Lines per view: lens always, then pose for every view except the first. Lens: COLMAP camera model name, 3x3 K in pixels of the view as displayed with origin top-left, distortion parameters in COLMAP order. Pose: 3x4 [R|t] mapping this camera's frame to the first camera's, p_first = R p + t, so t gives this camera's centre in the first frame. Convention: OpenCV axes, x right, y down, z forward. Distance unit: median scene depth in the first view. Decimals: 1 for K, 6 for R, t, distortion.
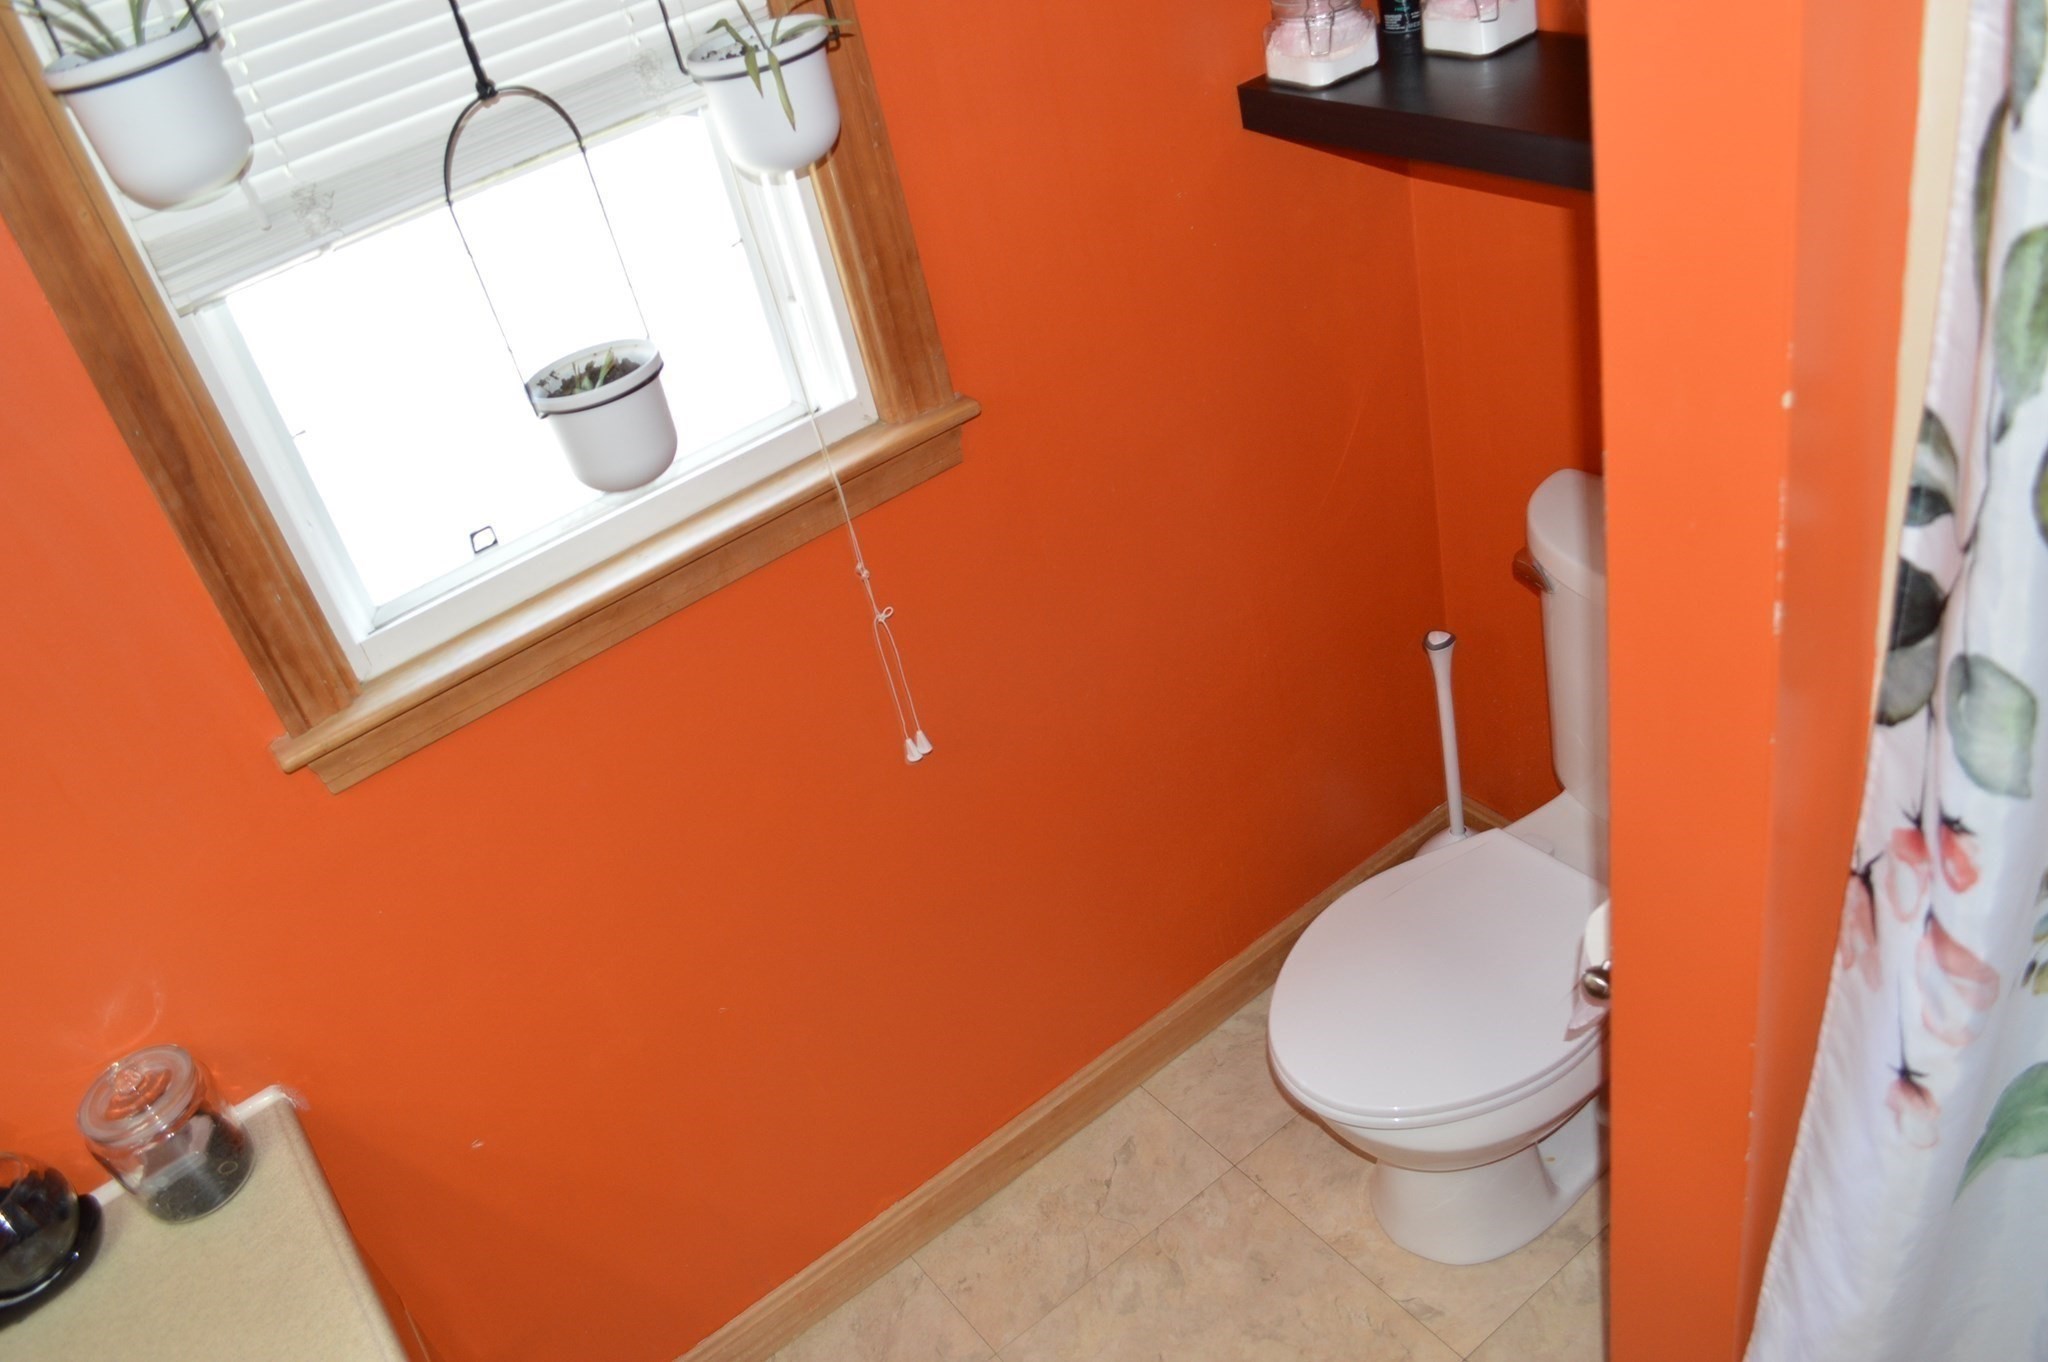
lens RADIAL K [[1625.9, 0, 1032.2], [0, 1625.9, 680.7], [0, 0, 1]] dist [-0.082979, 0.012123]
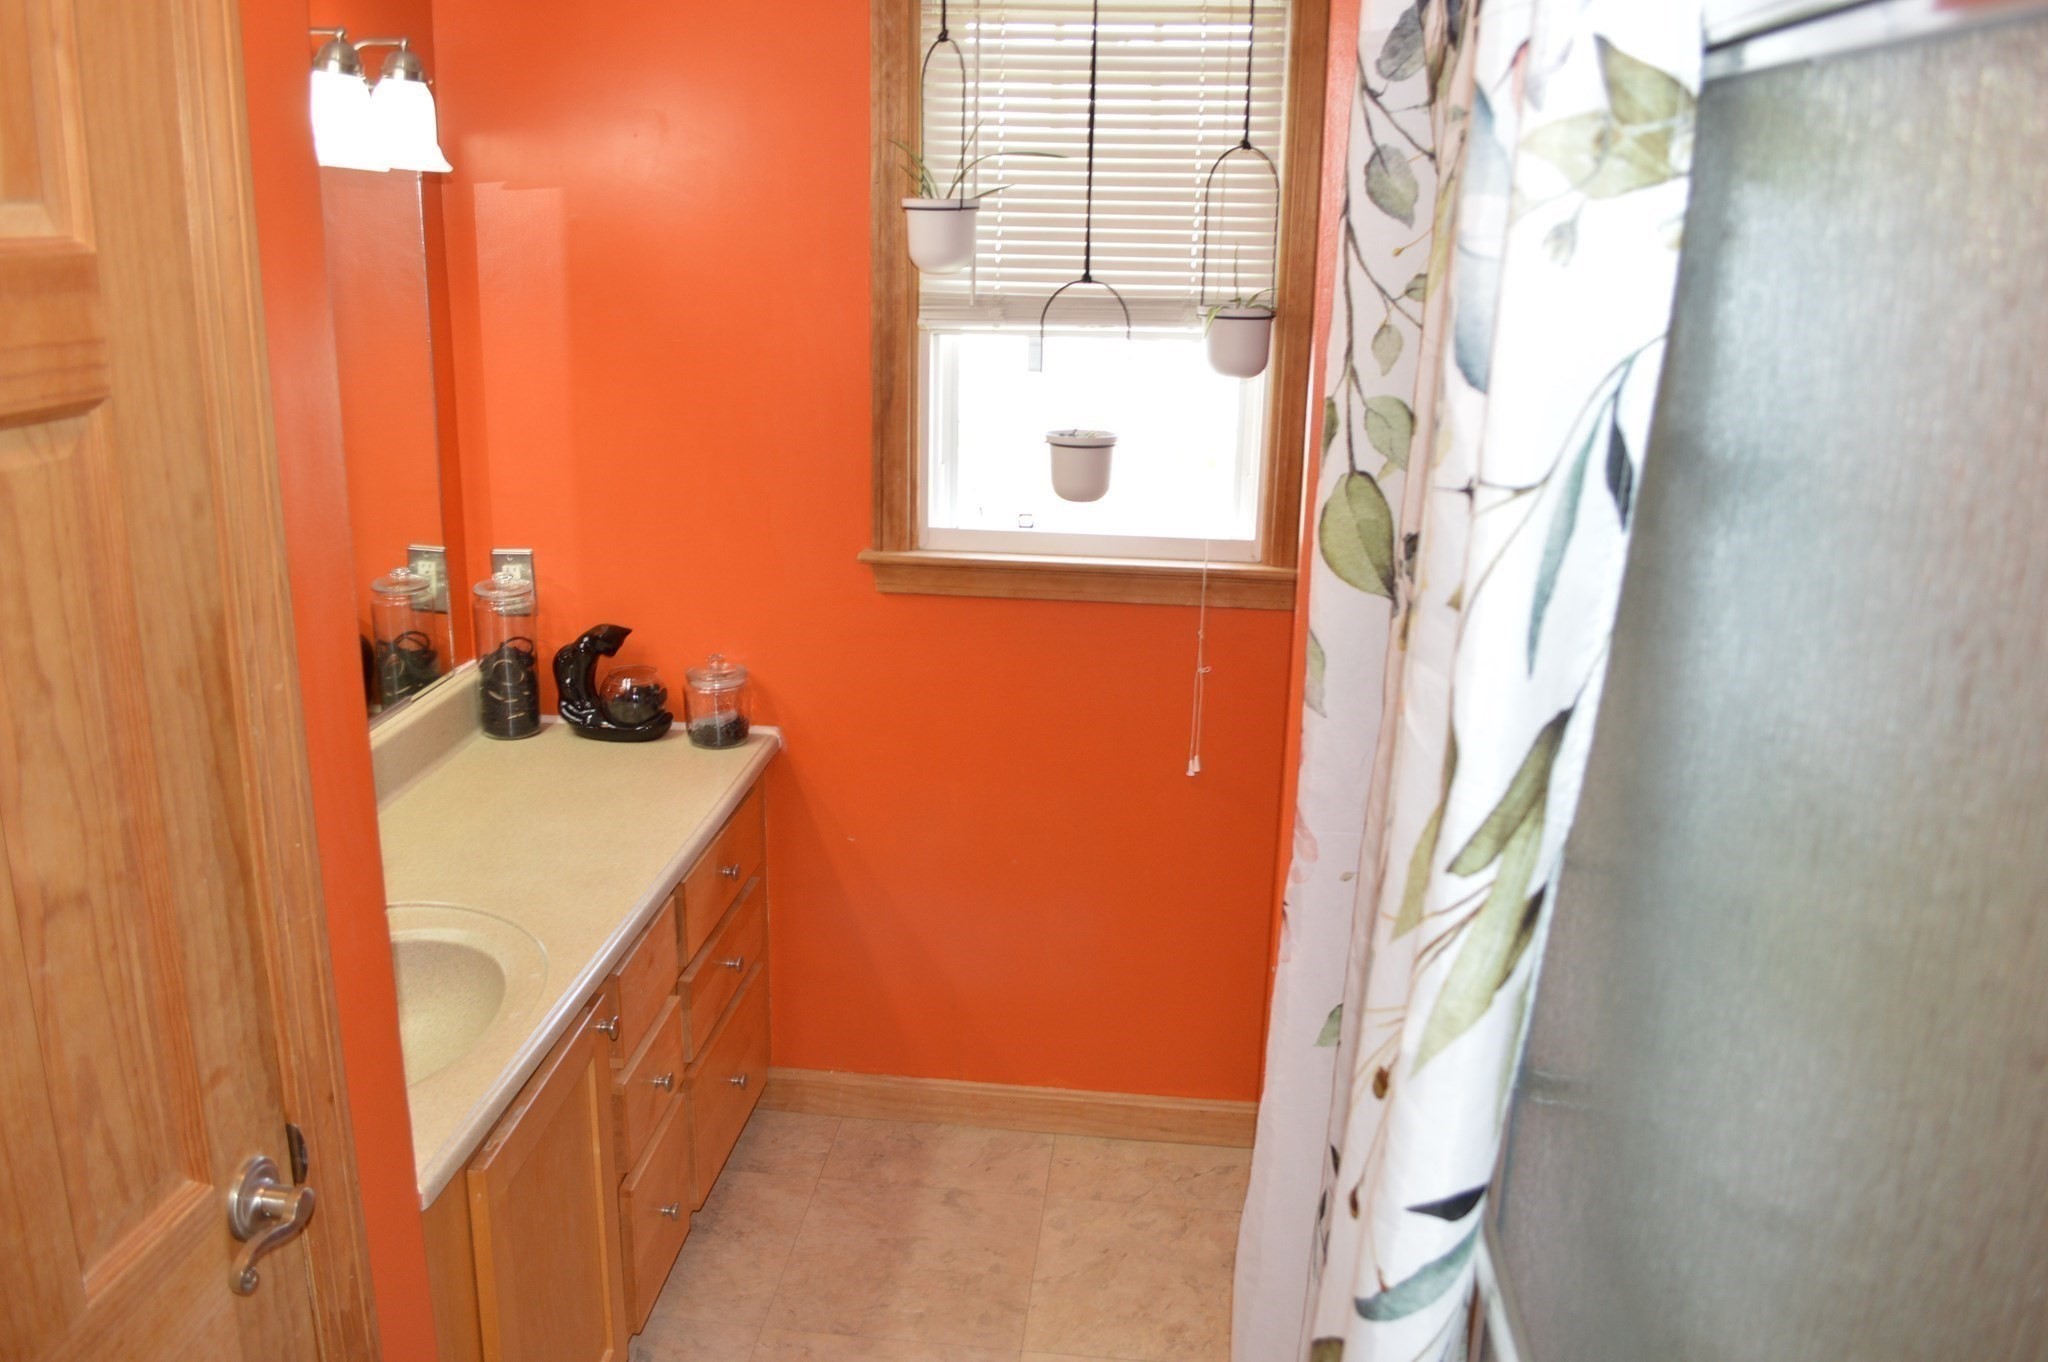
lens RADIAL K [[1625.9, 0, 1015.5], [0, 1625.9, 677.9], [0, 0, 1]] dist [-0.082979, 0.012123]
pose [[0.715759, 0.395533, -0.575537, 0.809917], [-0.524496, 0.848605, -0.069085, 0.201804], [0.461078, 0.351315, 0.814852, -0.437218]]
